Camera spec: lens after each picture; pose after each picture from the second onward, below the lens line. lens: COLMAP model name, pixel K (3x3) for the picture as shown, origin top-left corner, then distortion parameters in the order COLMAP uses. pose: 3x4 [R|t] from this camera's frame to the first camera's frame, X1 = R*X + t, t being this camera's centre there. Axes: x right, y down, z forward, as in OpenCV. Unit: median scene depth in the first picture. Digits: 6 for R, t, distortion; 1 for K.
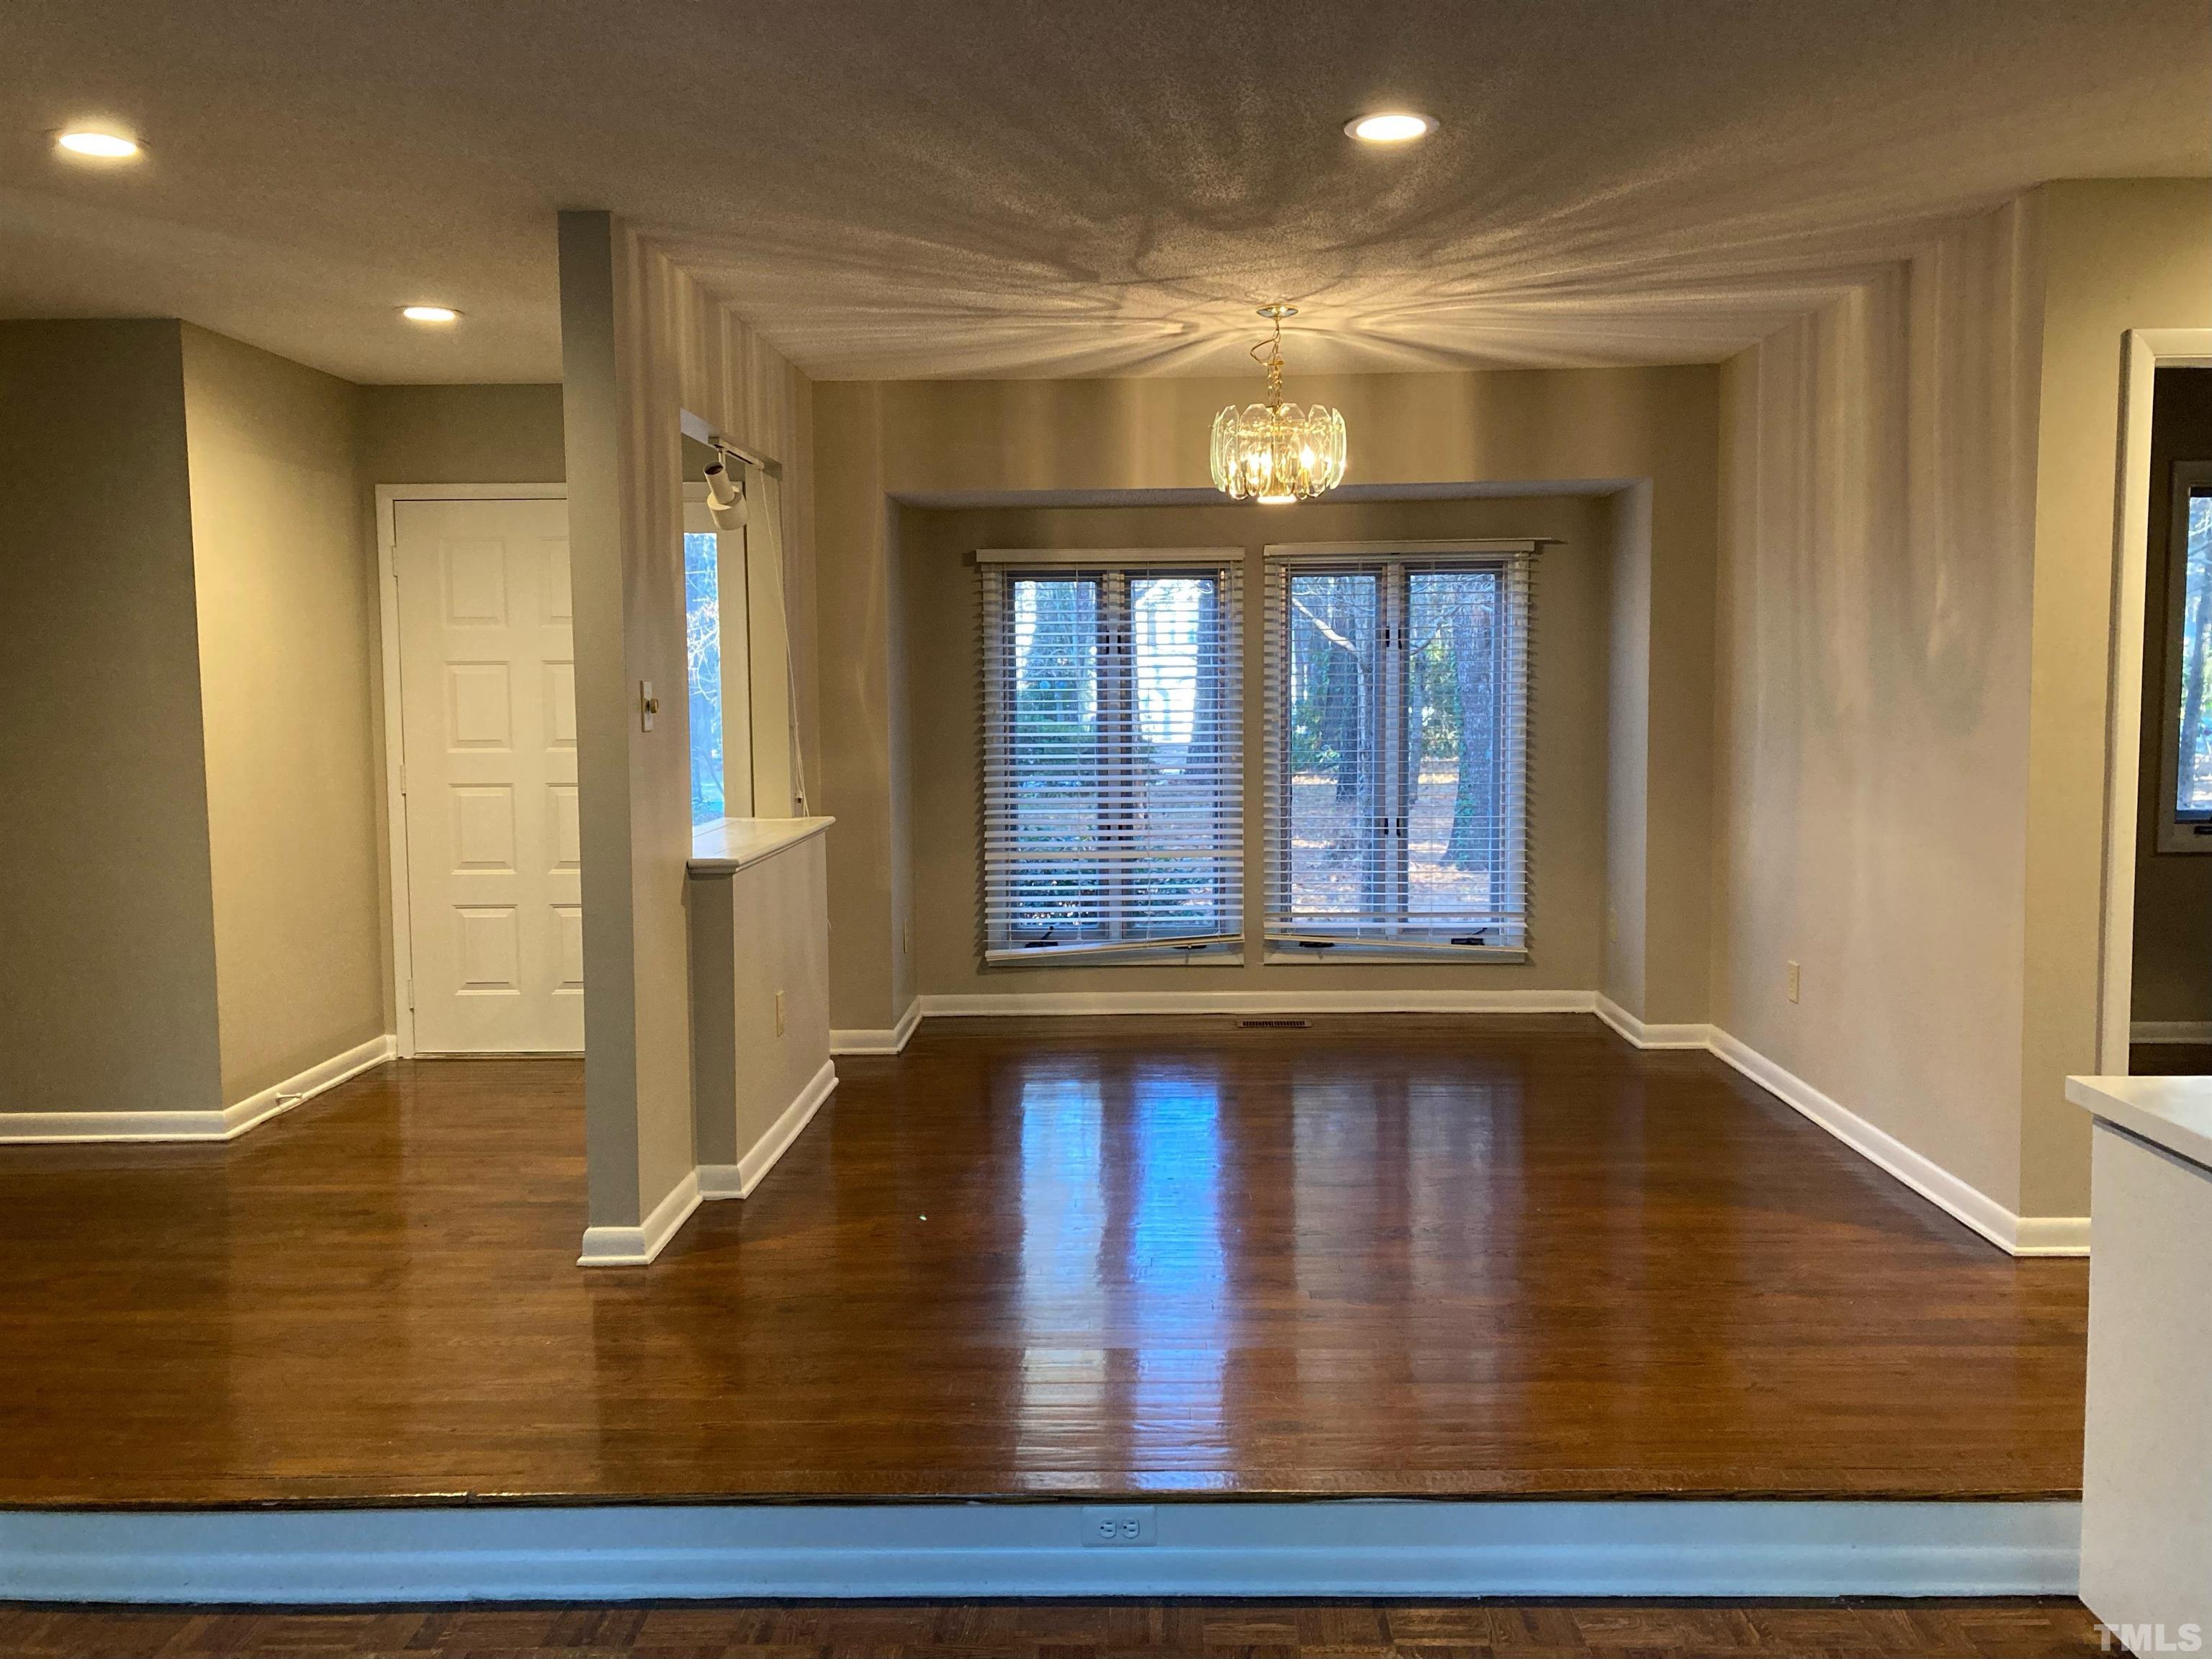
lens RADIAL K [[1805.4, 0, 1106.0], [0, 1805.4, 829.5], [0, 0, 1]] dist [-0.003495, -0.004079]
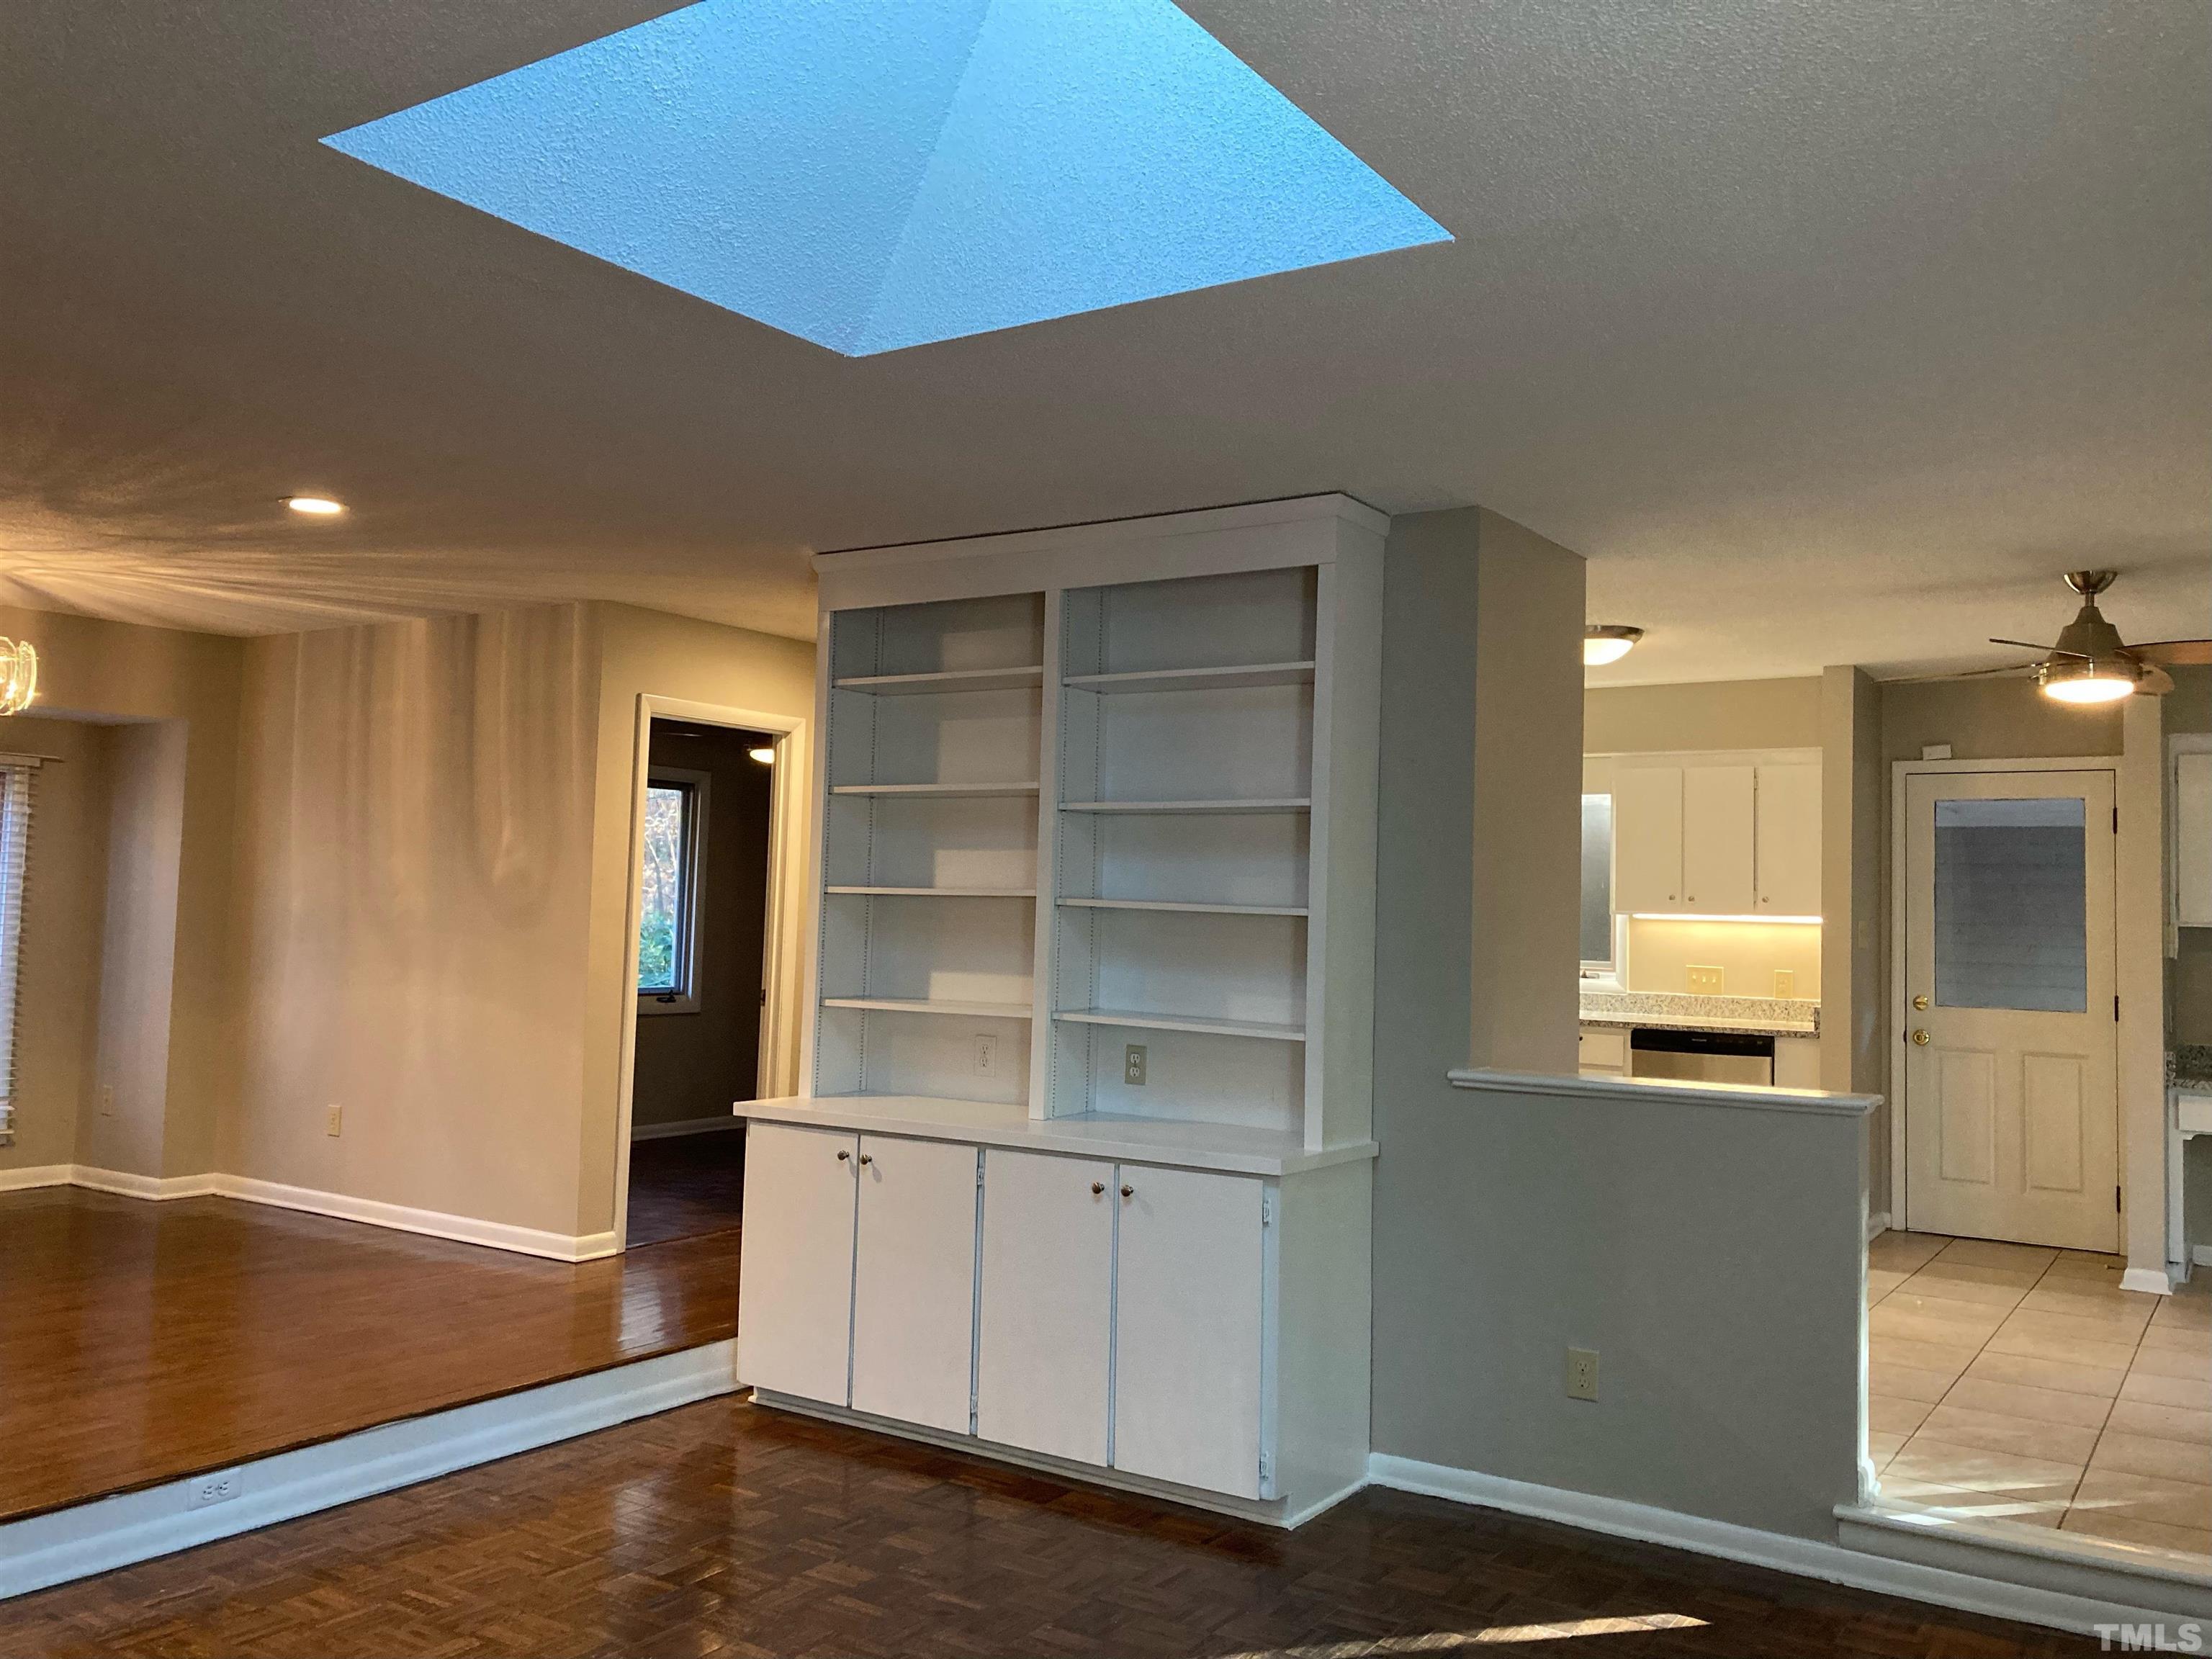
lens RADIAL K [[1805.4, 0, 1106.0], [0, 1805.4, 829.5], [0, 0, 1]] dist [-0.003495, -0.004079]
pose [[0.531225, 0.064289, 0.844788, -0.497533], [0.039836, 0.994119, -0.100703, 0.032503], [-0.846294, 0.087149, 0.525540, -0.203166]]
